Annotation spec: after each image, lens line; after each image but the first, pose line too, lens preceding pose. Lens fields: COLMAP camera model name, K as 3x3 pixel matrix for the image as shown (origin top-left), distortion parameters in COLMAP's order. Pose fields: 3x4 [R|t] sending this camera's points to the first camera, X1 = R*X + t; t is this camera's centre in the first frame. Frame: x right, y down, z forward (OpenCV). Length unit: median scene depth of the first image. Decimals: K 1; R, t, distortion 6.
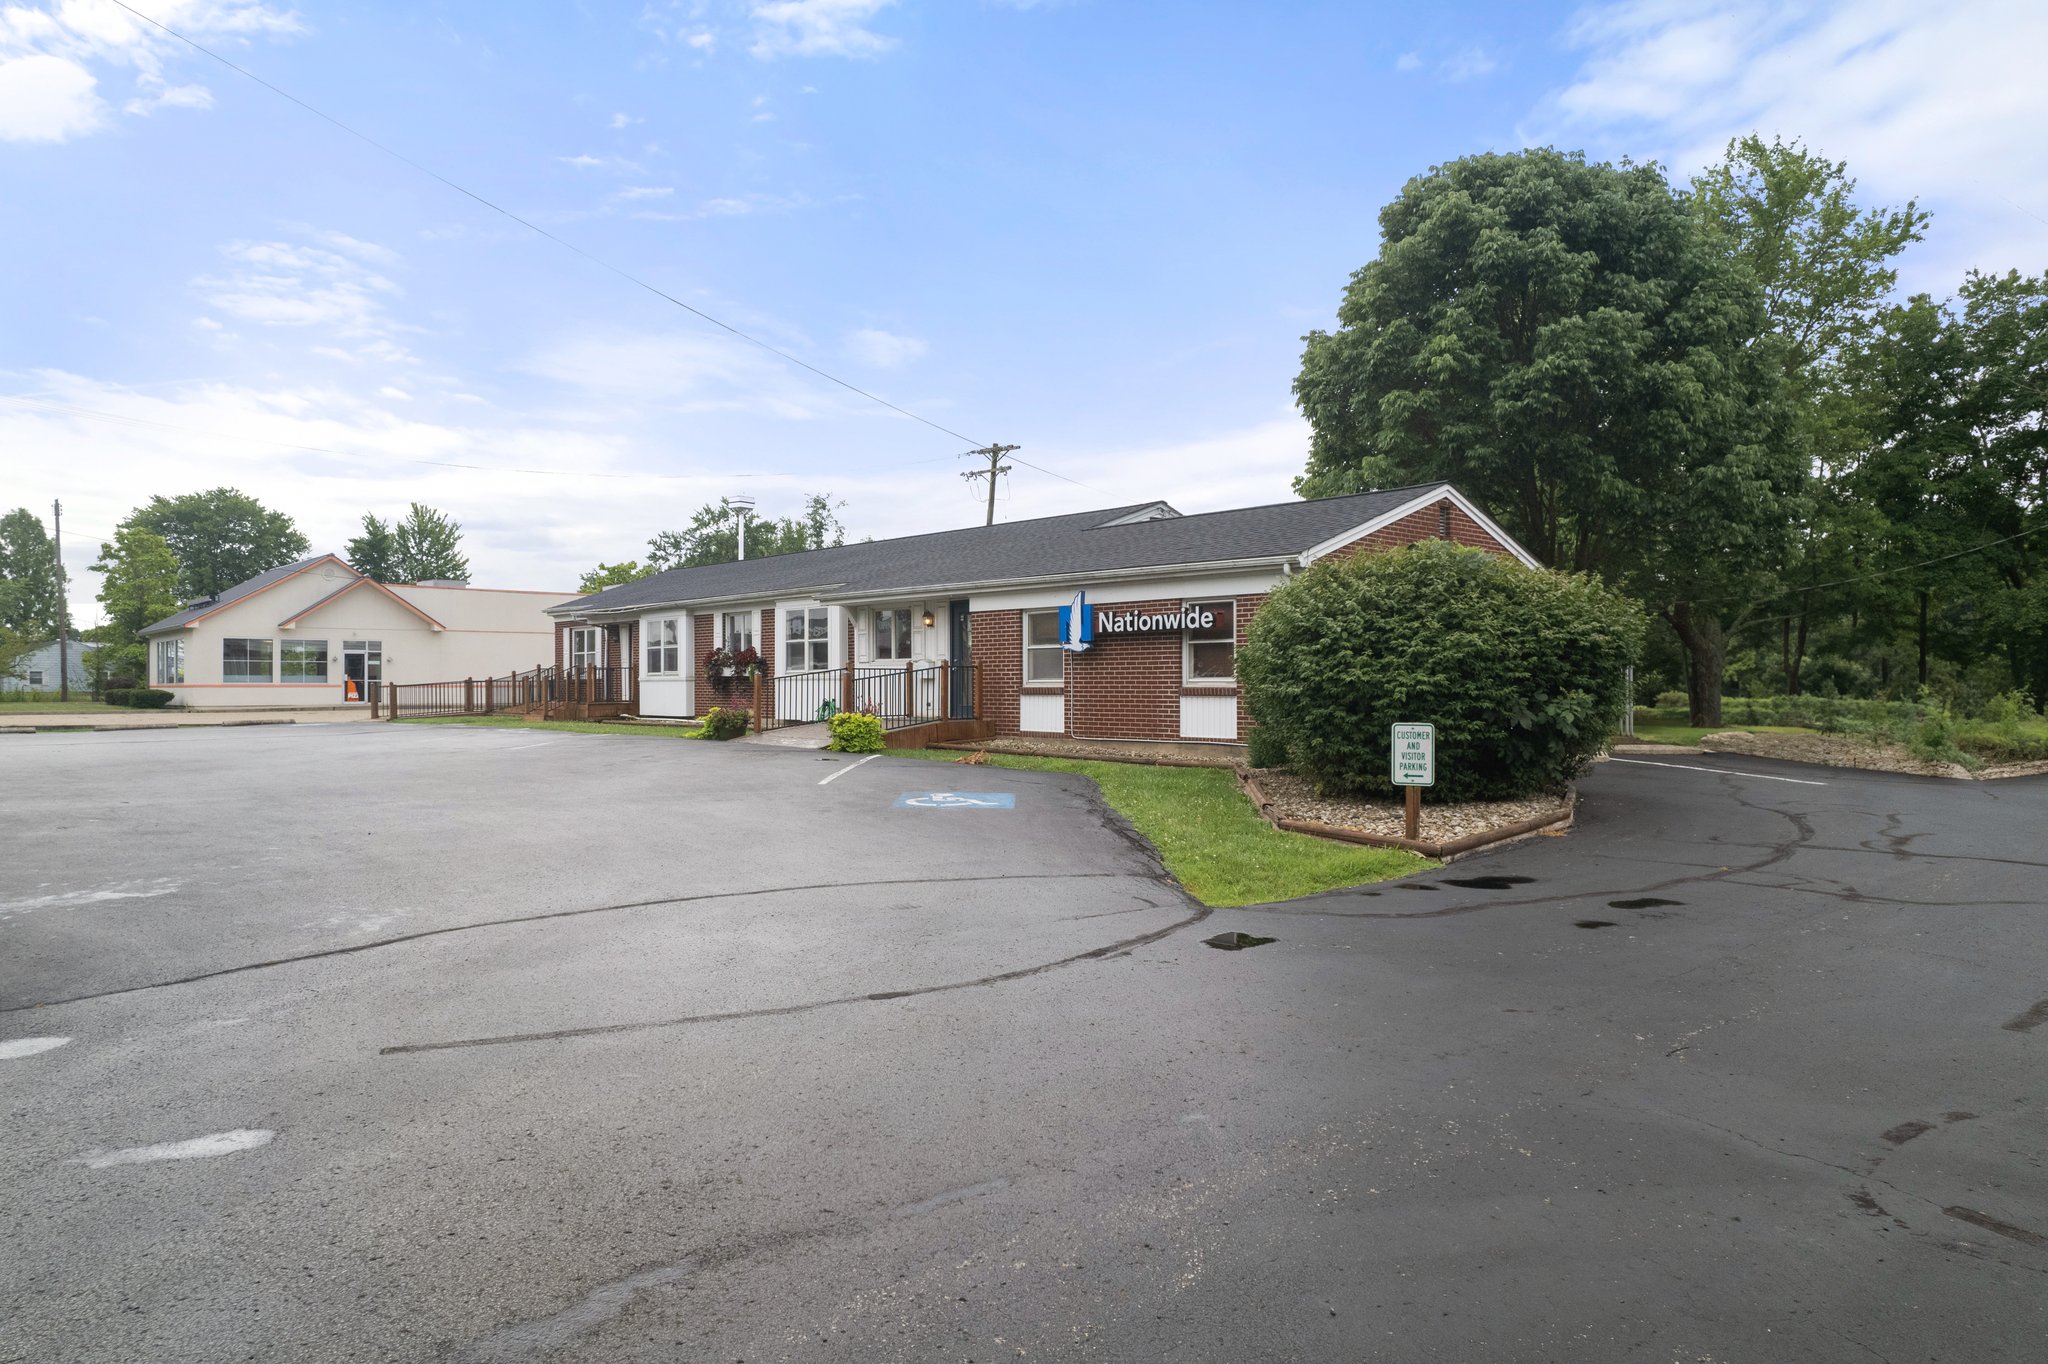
lens RADIAL K [[1300.2, 0, 1024.0], [0, 1300.2, 682.0], [0, 0, 1]] dist [-0.060086, 0.055290]
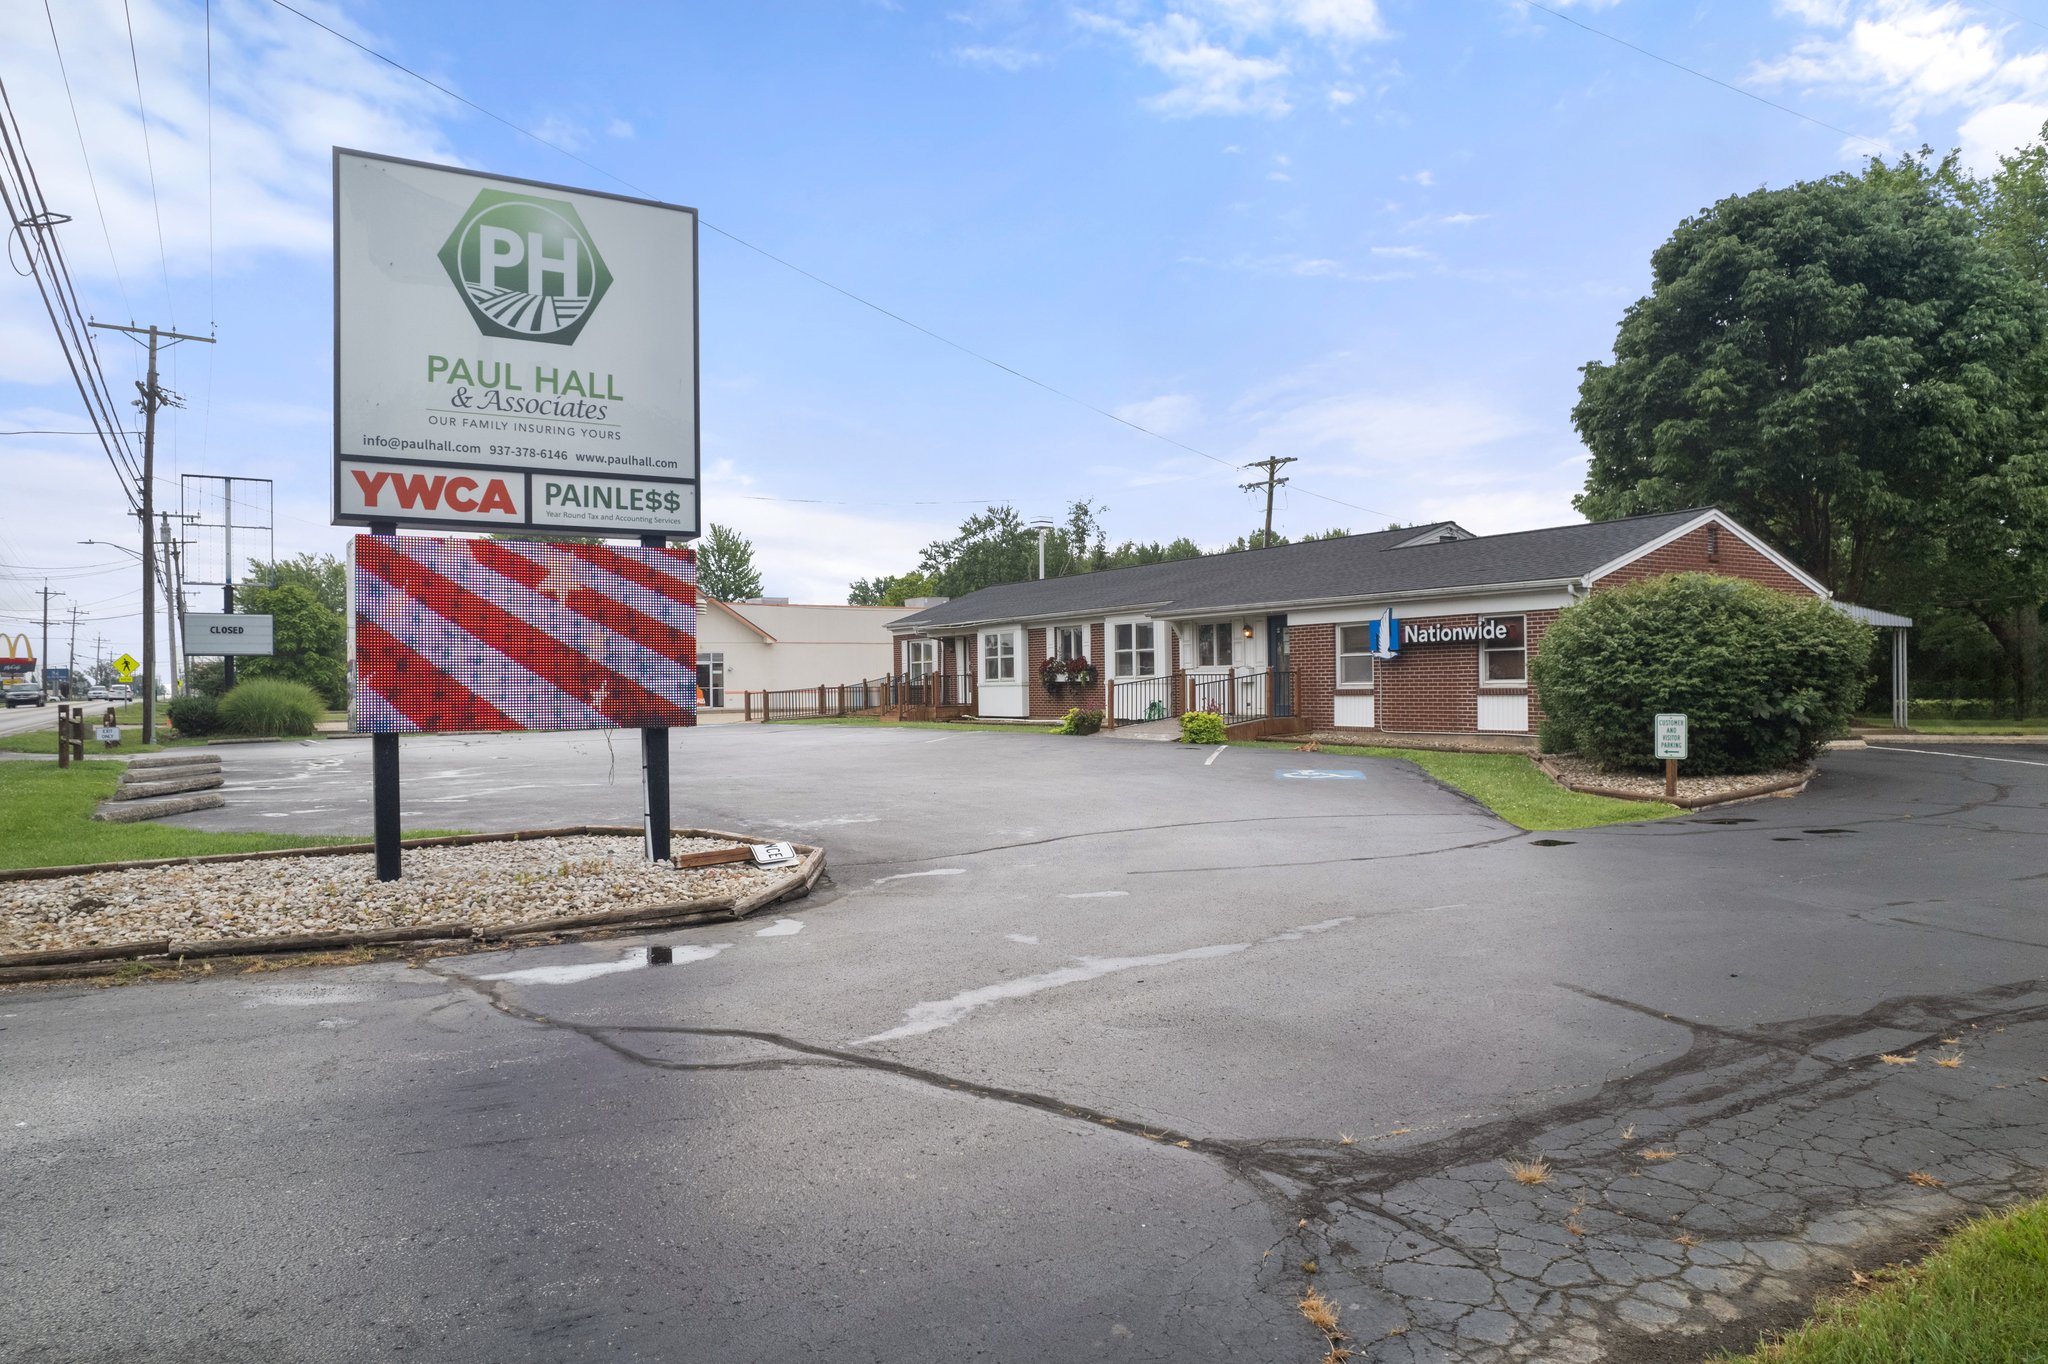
lens RADIAL K [[1323.9, 0, 1025.4], [0, 1323.9, 690.9], [0, 0, 1]] dist [-0.077355, 0.072666]
pose [[0.982242, -0.010270, -0.187337, -0.050856], [0.011453, 0.999921, 0.005233, -0.003662], [0.187269, -0.007285, 0.982282, -0.216722]]
